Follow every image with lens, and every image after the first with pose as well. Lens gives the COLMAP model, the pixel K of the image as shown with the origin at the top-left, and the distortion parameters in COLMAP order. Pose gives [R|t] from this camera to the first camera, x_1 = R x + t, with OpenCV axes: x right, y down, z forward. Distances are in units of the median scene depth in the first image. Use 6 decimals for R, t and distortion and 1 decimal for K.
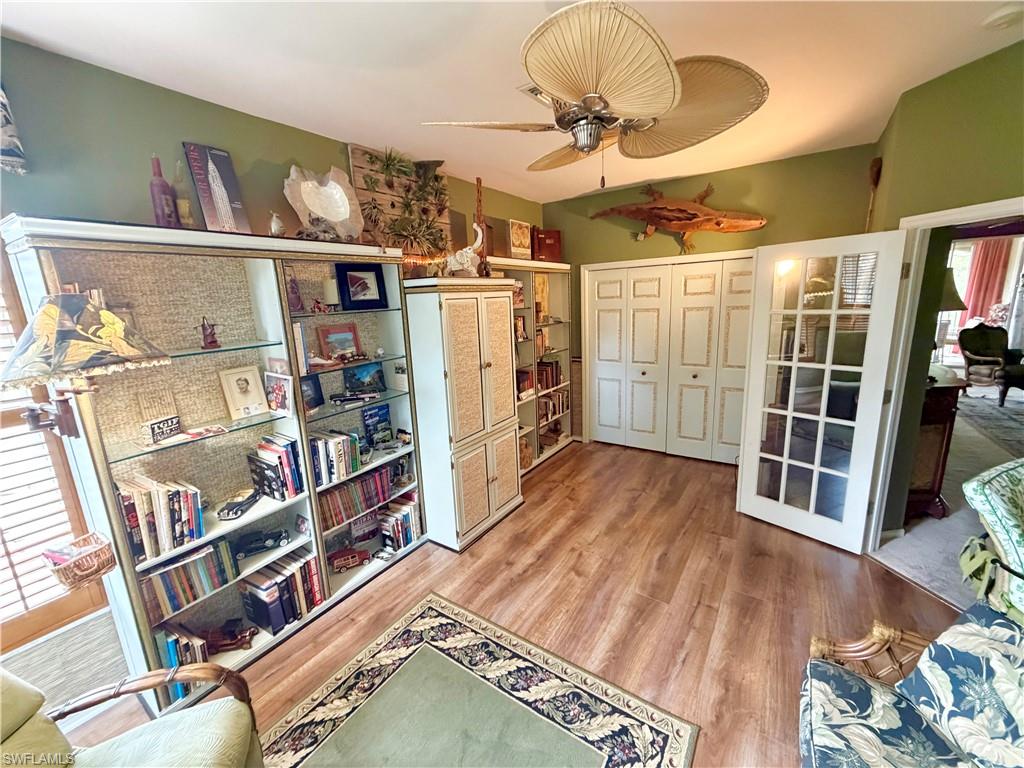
lens RADIAL K [[406.8, 0, 508.0], [0, 406.8, 381.4], [0, 0, 1]] dist [-0.001765, 0.000758]
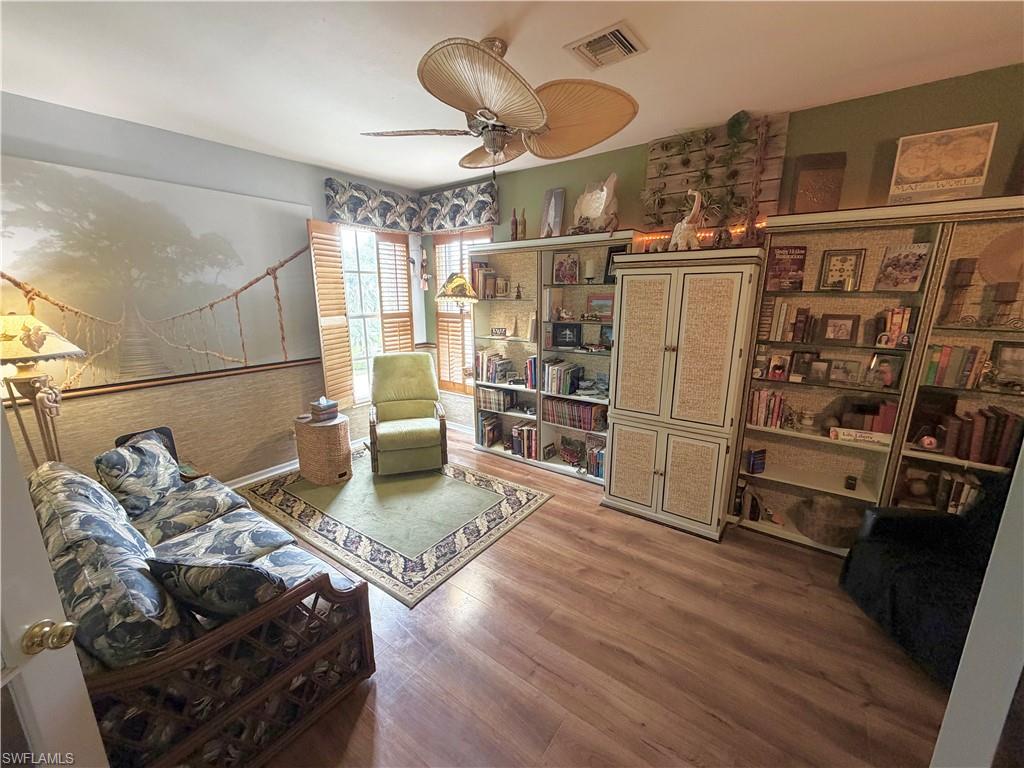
lens RADIAL K [[406.8, 0, 507.0], [0, 406.8, 386.7], [0, 0, 1]] dist [-0.001765, 0.000758]
pose [[-0.038489, 0.266443, -0.963082, 1.128632], [-0.199904, 0.942260, 0.268672, -0.172072], [0.979059, 0.202864, 0.016996, 0.839638]]
